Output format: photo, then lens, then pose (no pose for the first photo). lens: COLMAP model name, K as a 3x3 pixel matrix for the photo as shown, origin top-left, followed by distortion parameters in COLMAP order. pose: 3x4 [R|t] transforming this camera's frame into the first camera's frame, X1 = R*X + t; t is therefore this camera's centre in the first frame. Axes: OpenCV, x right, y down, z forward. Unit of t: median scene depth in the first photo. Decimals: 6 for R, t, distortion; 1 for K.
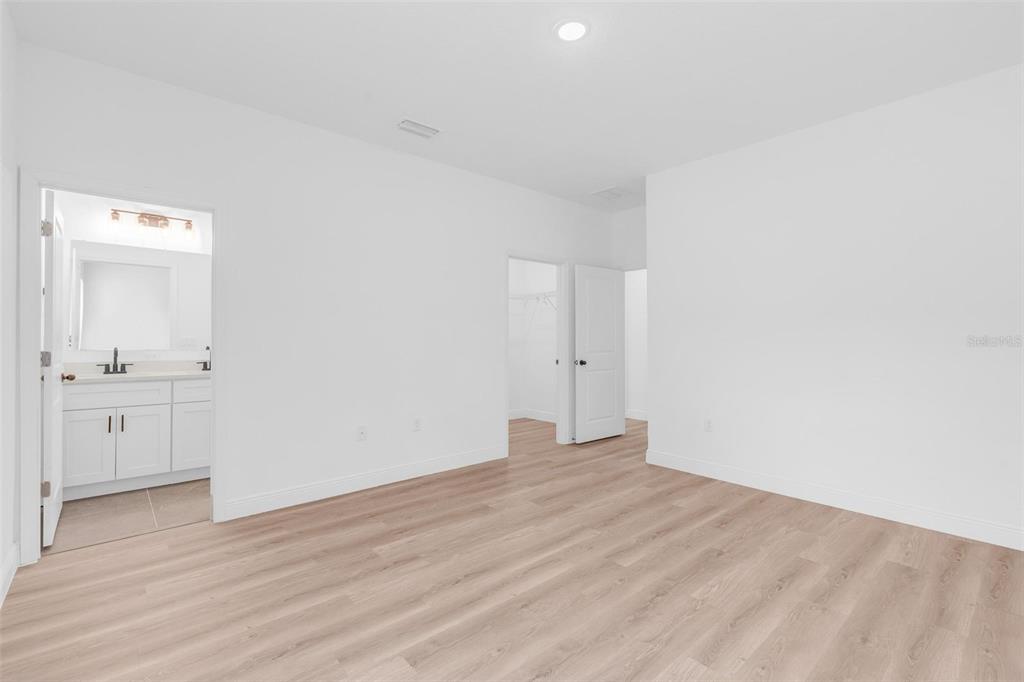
lens RADIAL K [[461.8, 0, 510.3], [0, 461.8, 333.9], [0, 0, 1]] dist [-0.008994, 0.002924]
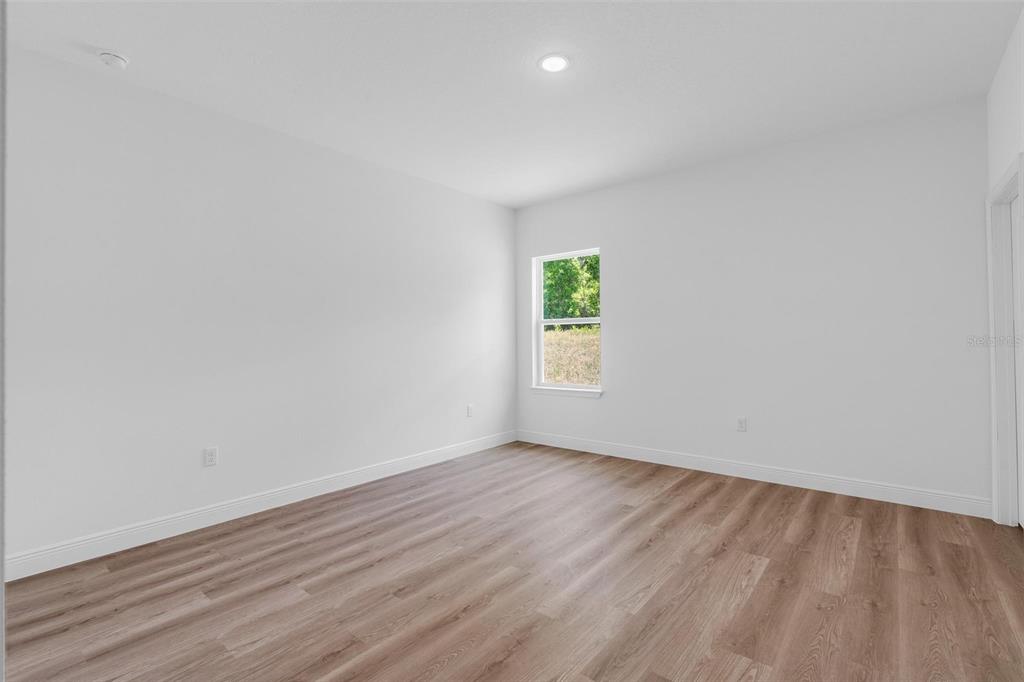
lens RADIAL K [[461.8, 0, 504.5], [0, 461.8, 342.5], [0, 0, 1]] dist [-0.008994, 0.002924]
pose [[-0.990116, 0.010425, -0.139860, 0.401302], [0.011479, 0.999911, -0.006729, 0.019161], [0.139778, -0.008268, -0.990148, 2.009606]]
